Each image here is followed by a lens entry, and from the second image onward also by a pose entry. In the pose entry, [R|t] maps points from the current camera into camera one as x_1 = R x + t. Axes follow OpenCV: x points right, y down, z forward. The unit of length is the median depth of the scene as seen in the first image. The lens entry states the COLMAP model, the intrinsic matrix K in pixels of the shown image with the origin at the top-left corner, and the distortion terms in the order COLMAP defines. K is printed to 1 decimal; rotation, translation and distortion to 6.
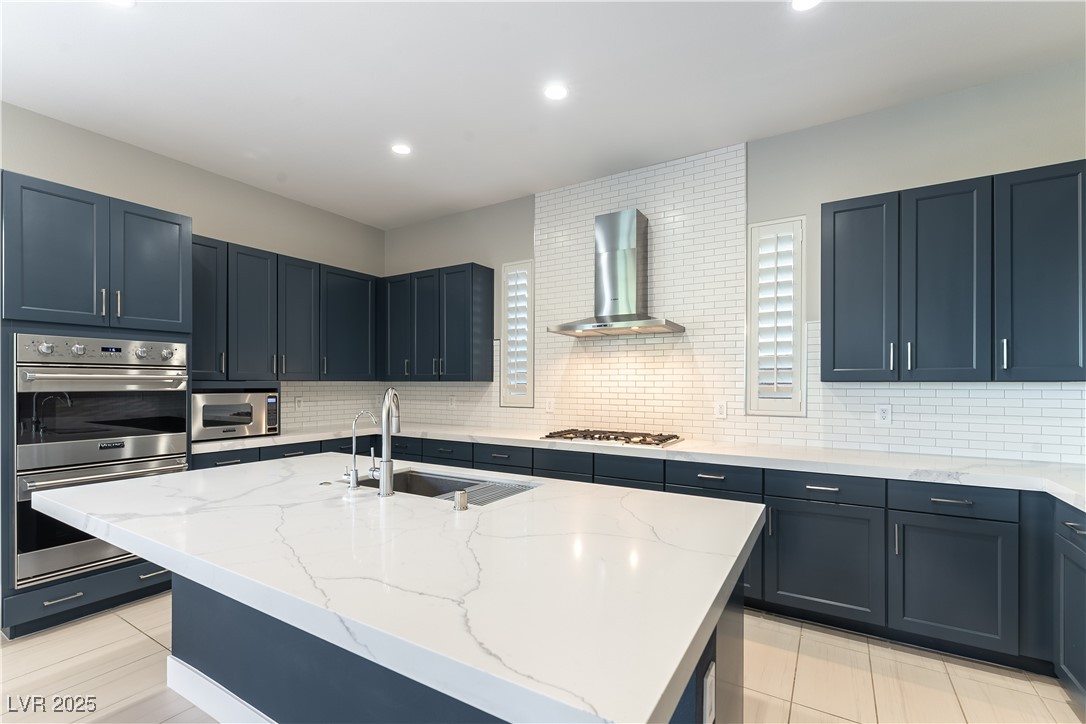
lens RADIAL K [[474.0, 0, 549.9], [0, 474.0, 386.4], [0, 0, 1]] dist [0.004271, -0.001560]
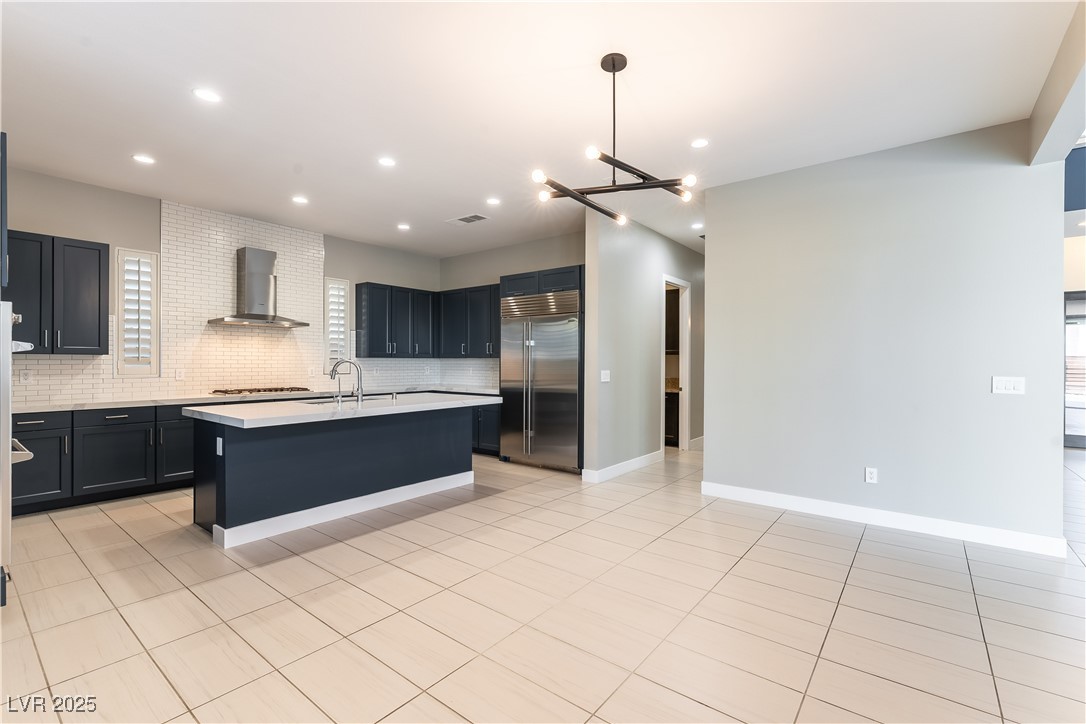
lens RADIAL K [[474.0, 0, 551.8], [0, 474.0, 364.2], [0, 0, 1]] dist [0.004271, -0.001560]
pose [[0.121473, -0.011524, 0.992528, -1.299400], [-0.003445, 0.999922, 0.012032, -0.006923], [-0.992589, -0.004881, 0.121424, -0.153725]]
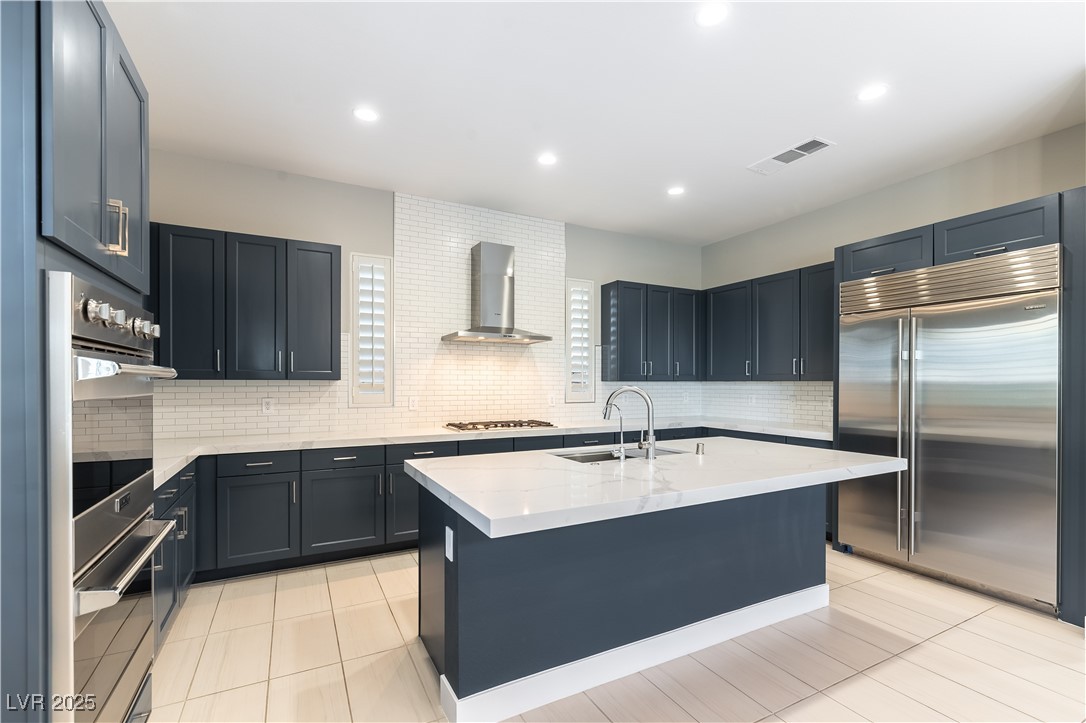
lens RADIAL K [[474.0, 0, 545.4], [0, 474.0, 387.5], [0, 0, 1]] dist [0.004271, -0.001560]
pose [[0.519612, -0.014424, 0.854281, -0.844143], [0.001577, 0.999872, 0.015923, -0.012429], [-0.854401, -0.006926, 0.519568, 0.245399]]
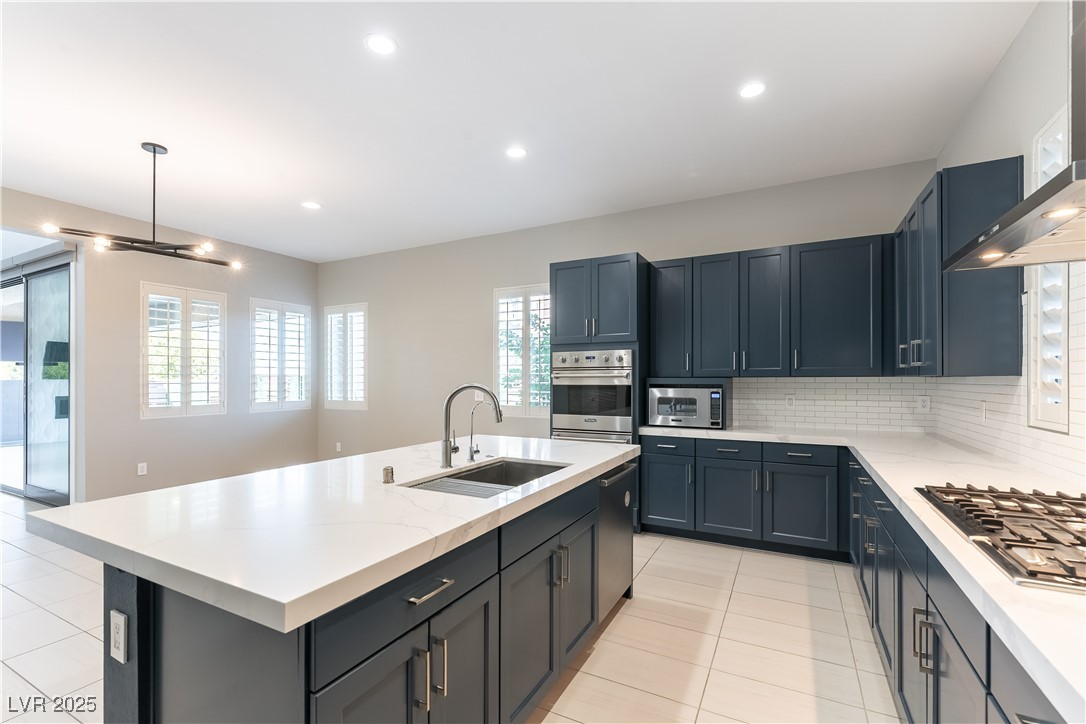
lens RADIAL K [[474.0, 0, 545.3], [0, 474.0, 376.4], [0, 0, 1]] dist [0.004271, -0.001560]
pose [[0.058750, -0.003903, -0.998265, 0.443302], [-0.003726, 0.999985, -0.004129, -0.008087], [0.998266, 0.003963, 0.058734, 0.570633]]
